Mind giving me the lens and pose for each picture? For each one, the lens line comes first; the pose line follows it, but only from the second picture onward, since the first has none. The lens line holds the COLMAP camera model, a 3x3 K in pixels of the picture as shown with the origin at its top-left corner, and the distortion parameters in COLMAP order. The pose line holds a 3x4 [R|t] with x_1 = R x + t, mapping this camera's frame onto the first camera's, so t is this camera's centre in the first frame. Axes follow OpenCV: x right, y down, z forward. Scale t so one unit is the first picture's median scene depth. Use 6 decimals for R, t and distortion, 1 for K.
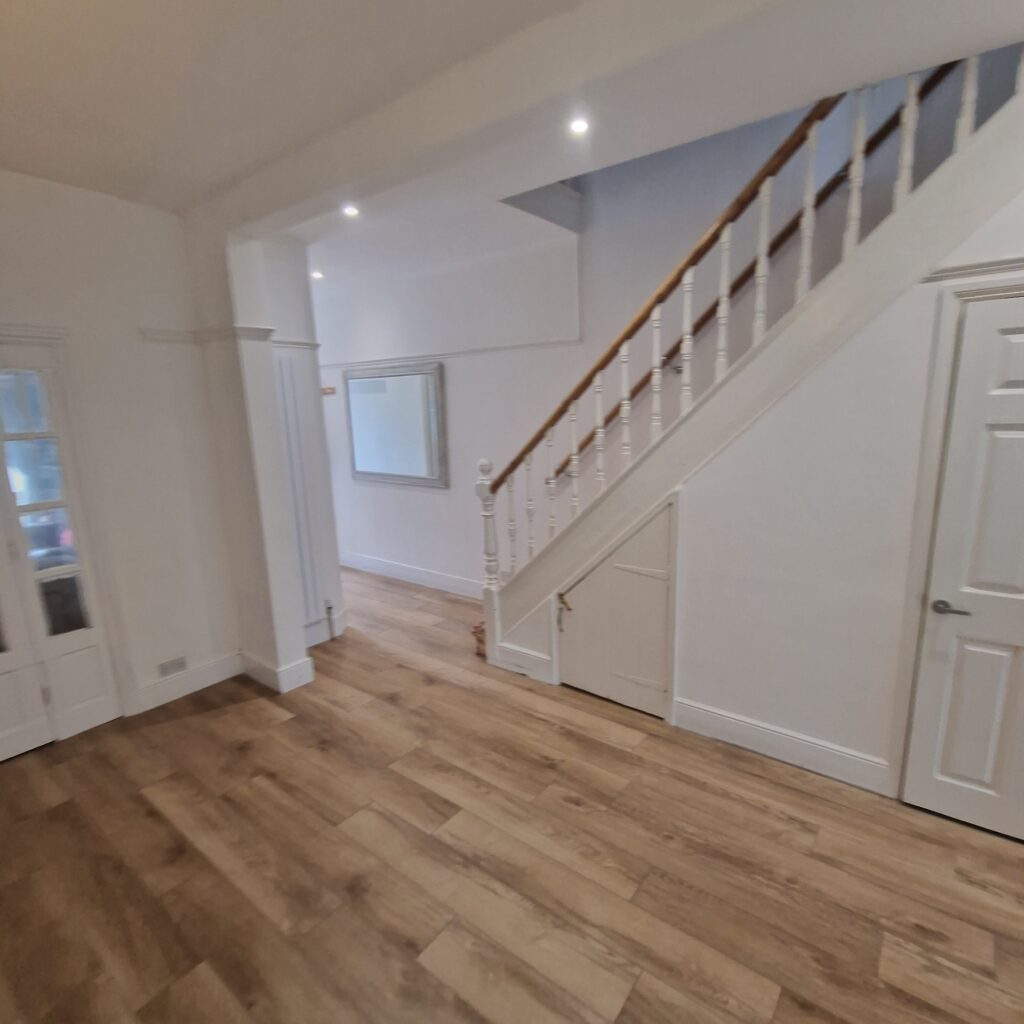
lens RADIAL K [[553.7, 0, 512.5], [0, 553.7, 516.2], [0, 0, 1]] dist [0.014747, -0.005349]
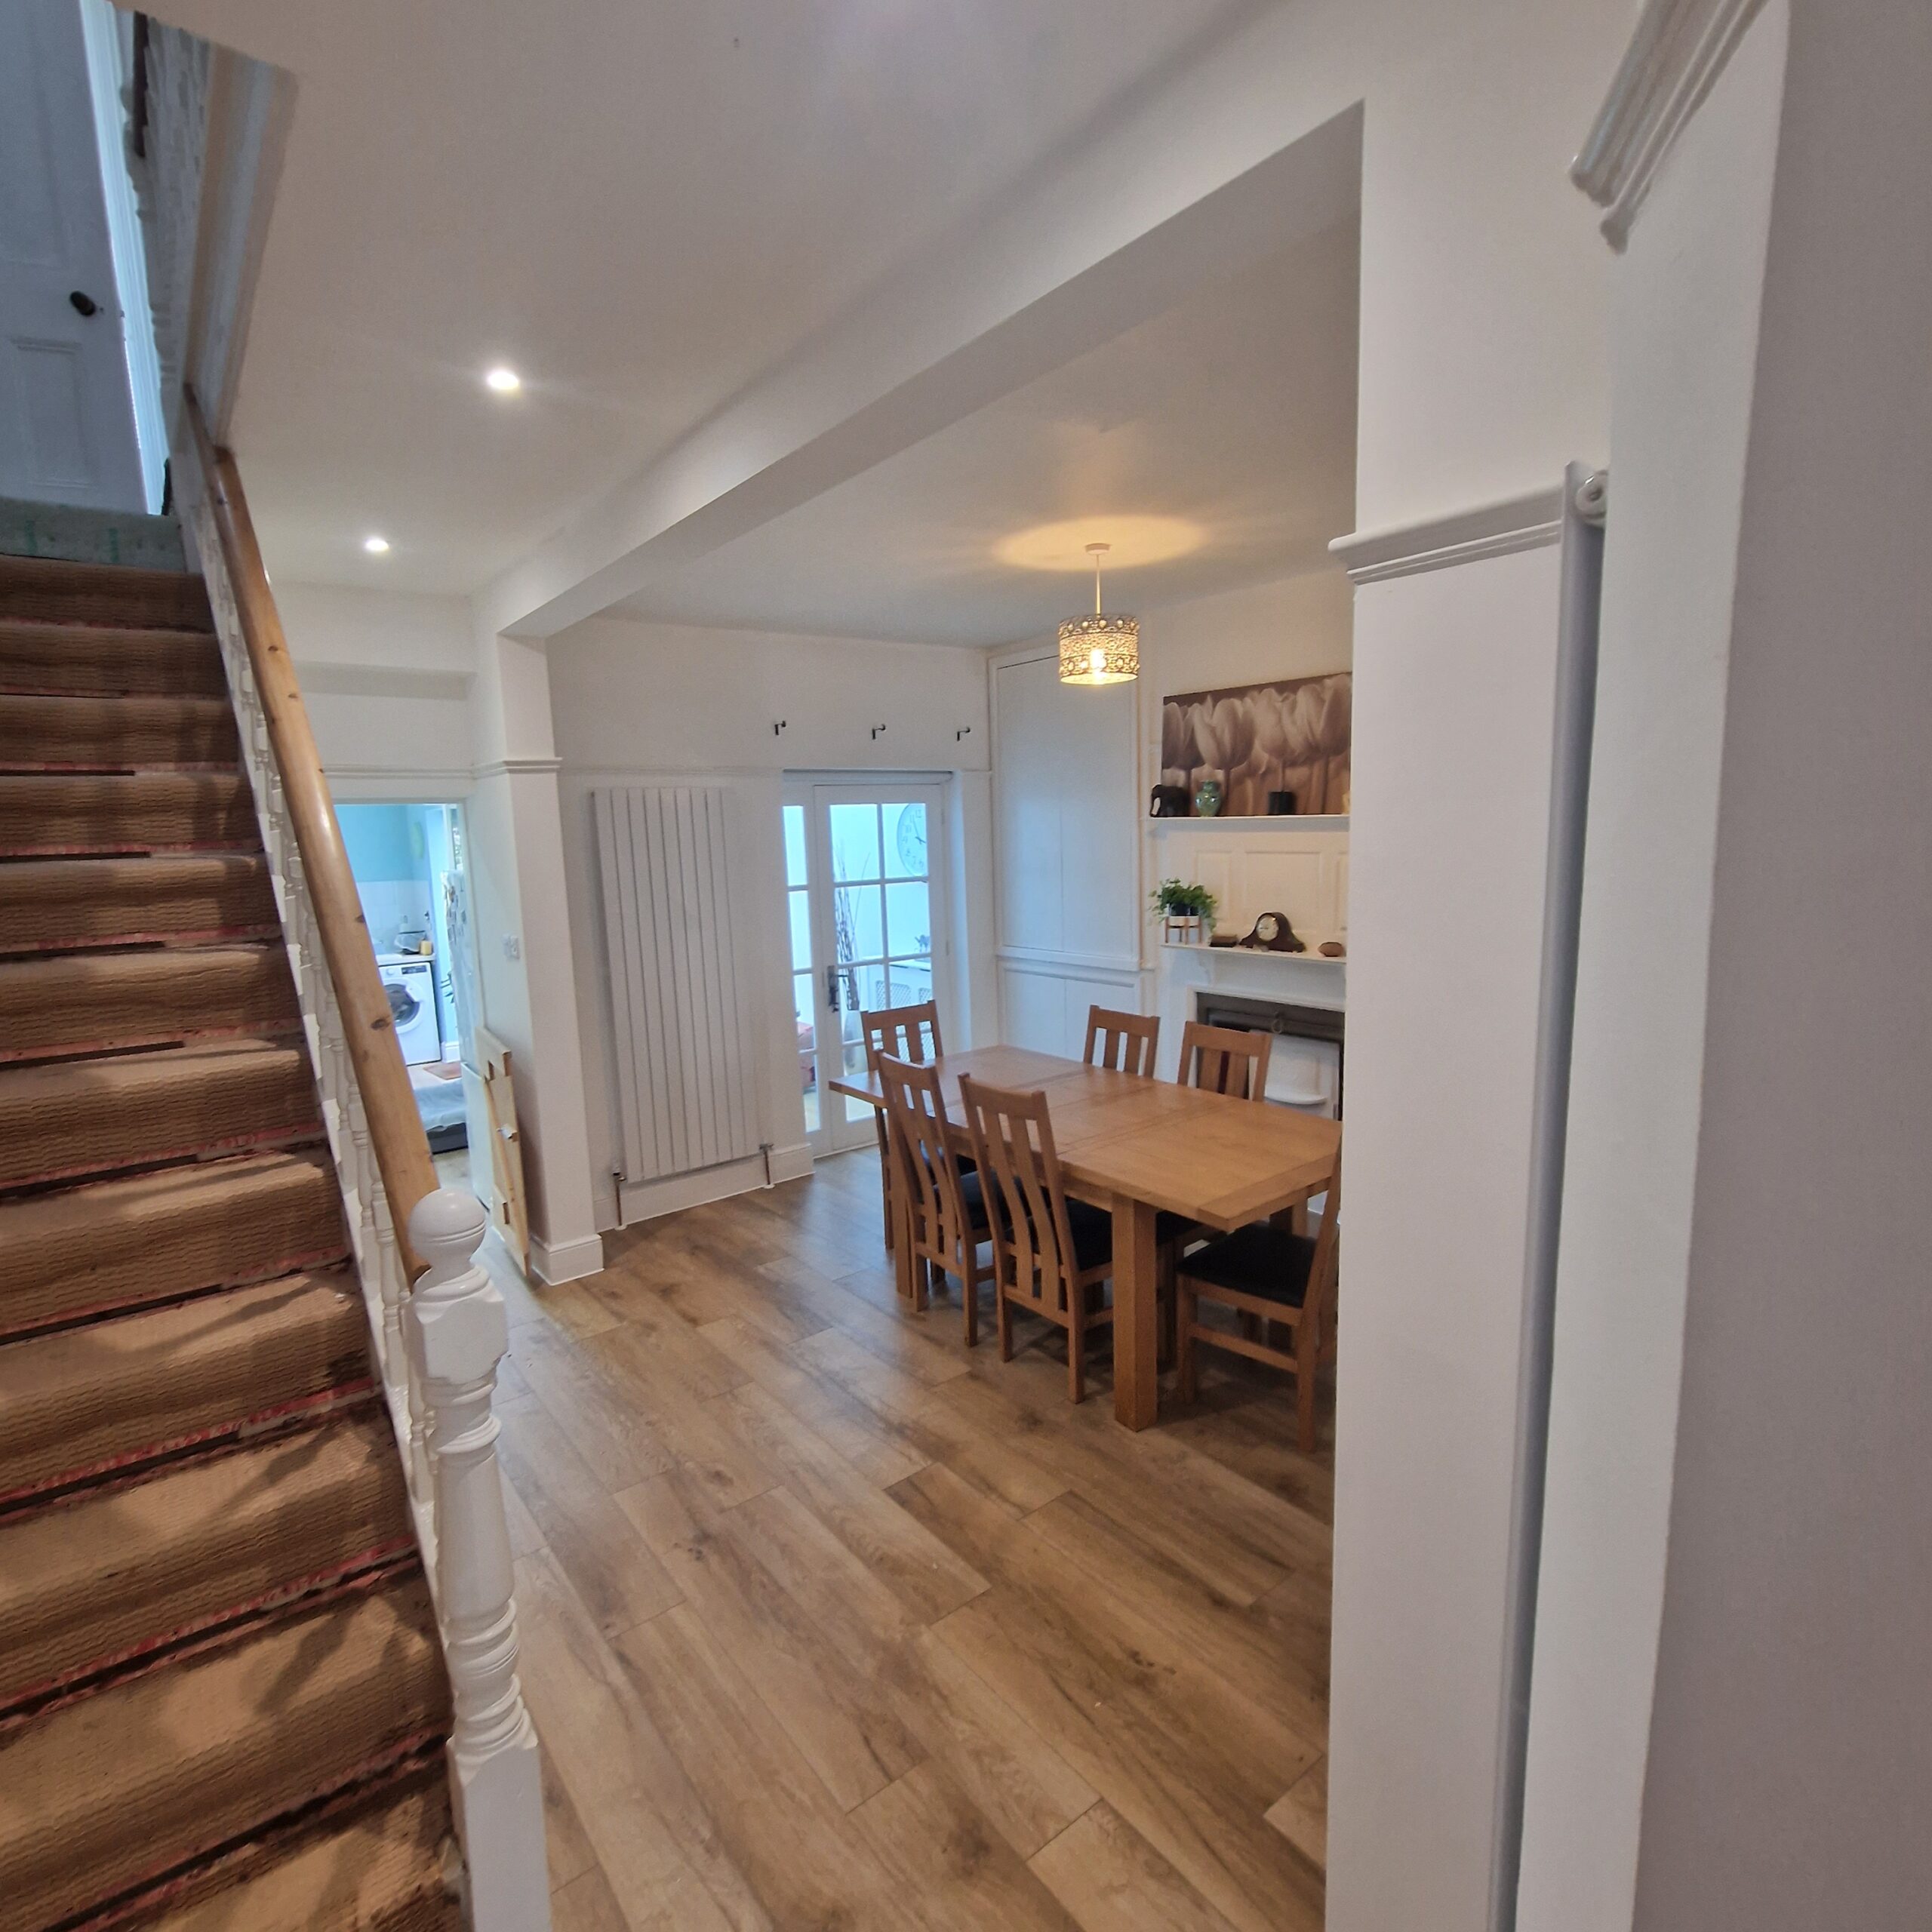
lens RADIAL K [[1044.7, 0, 957.4], [0, 1044.7, 972.0], [0, 0, 1]] dist [0.014747, -0.005349]
pose [[-0.963212, 0.019102, 0.268064, -0.500174], [0.109869, 0.938294, 0.327921, -0.423680], [-0.245259, 0.345309, -0.905875, 1.826346]]
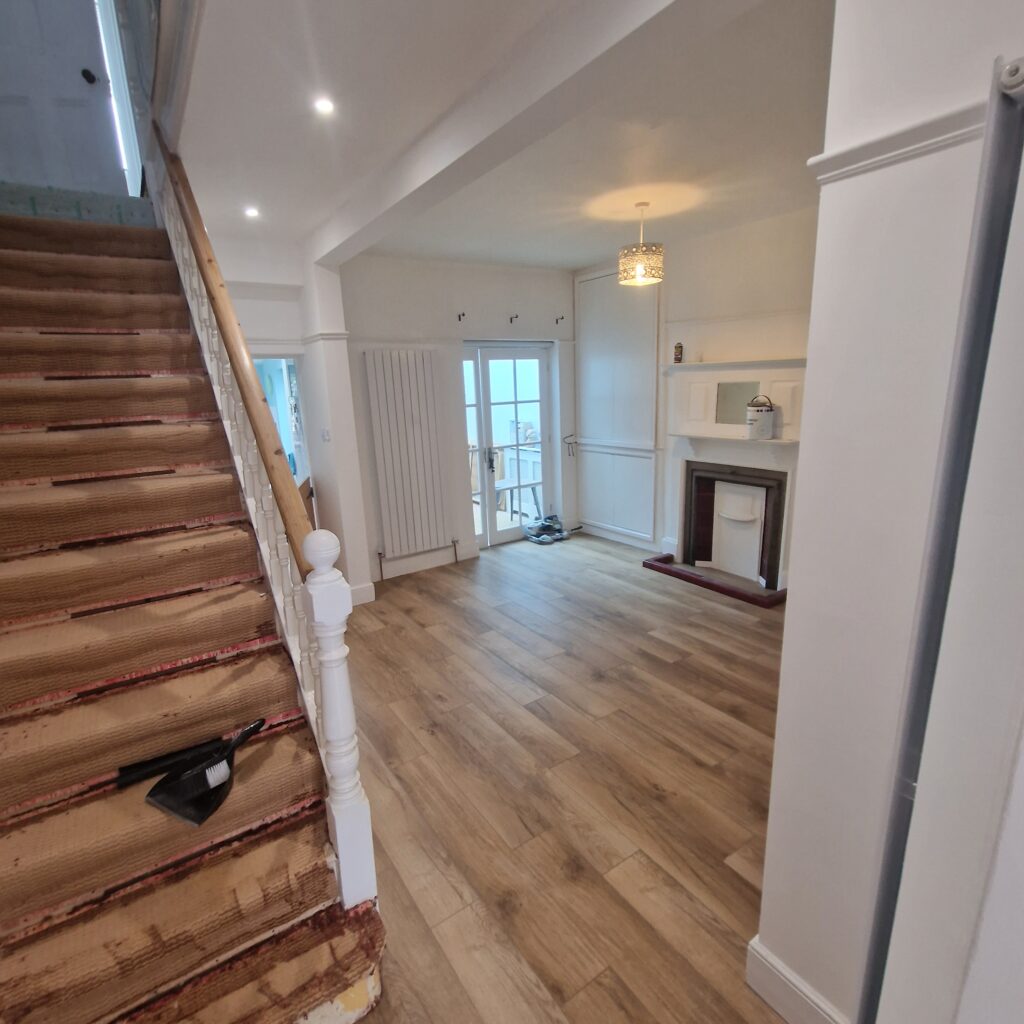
lens RADIAL K [[553.7, 0, 509.6], [0, 553.7, 514.2], [0, 0, 1]] dist [0.014747, -0.005349]
pose [[-0.943277, -0.014416, 0.331695, -0.464488], [0.129207, 0.904358, 0.406746, -0.386492], [-0.305835, 0.426532, -0.851197, 1.853262]]
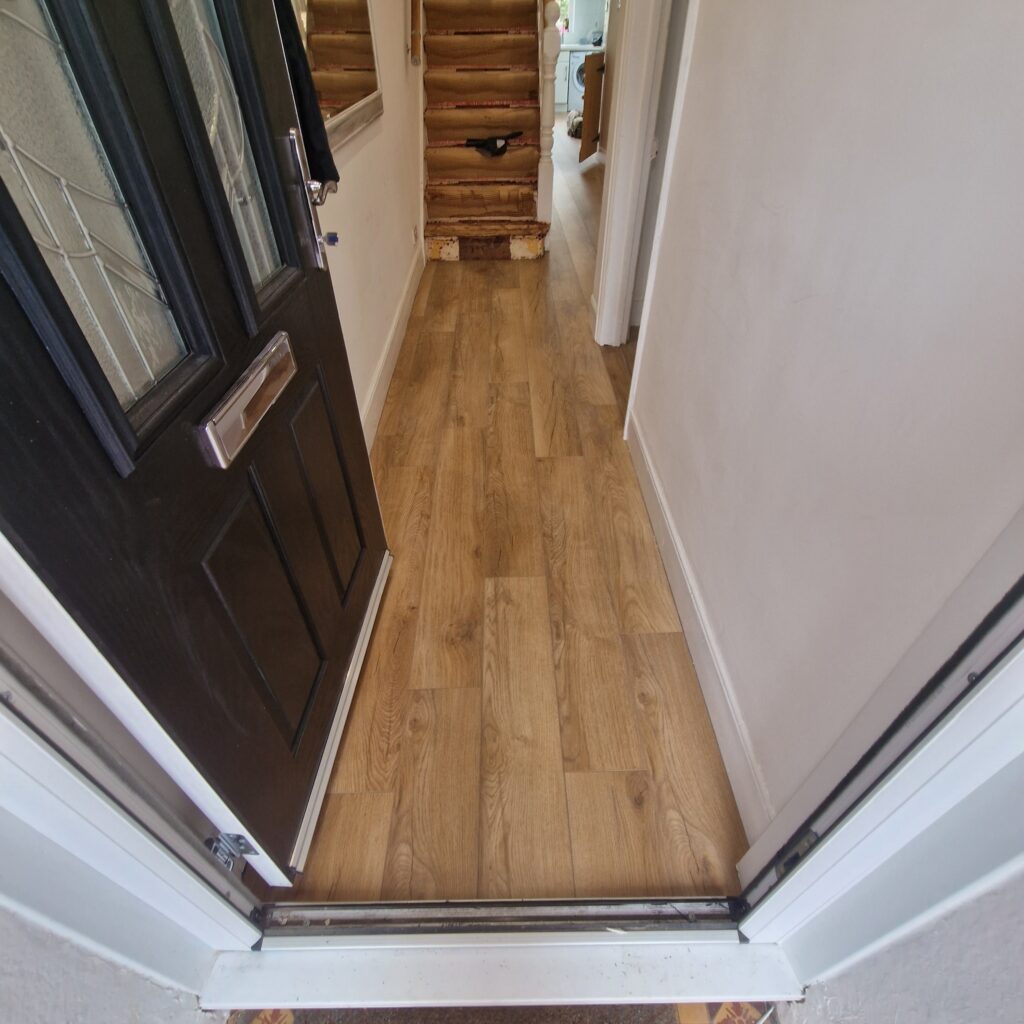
lens RADIAL K [[553.7, 0, 510.9], [0, 553.7, 514.7], [0, 0, 1]] dist [0.014747, -0.005349]
pose [[-0.613300, -0.498151, 0.612951, -1.446195], [0.185989, 0.663132, 0.725027, -0.321408], [-0.767640, 0.558661, -0.314048, 2.599915]]
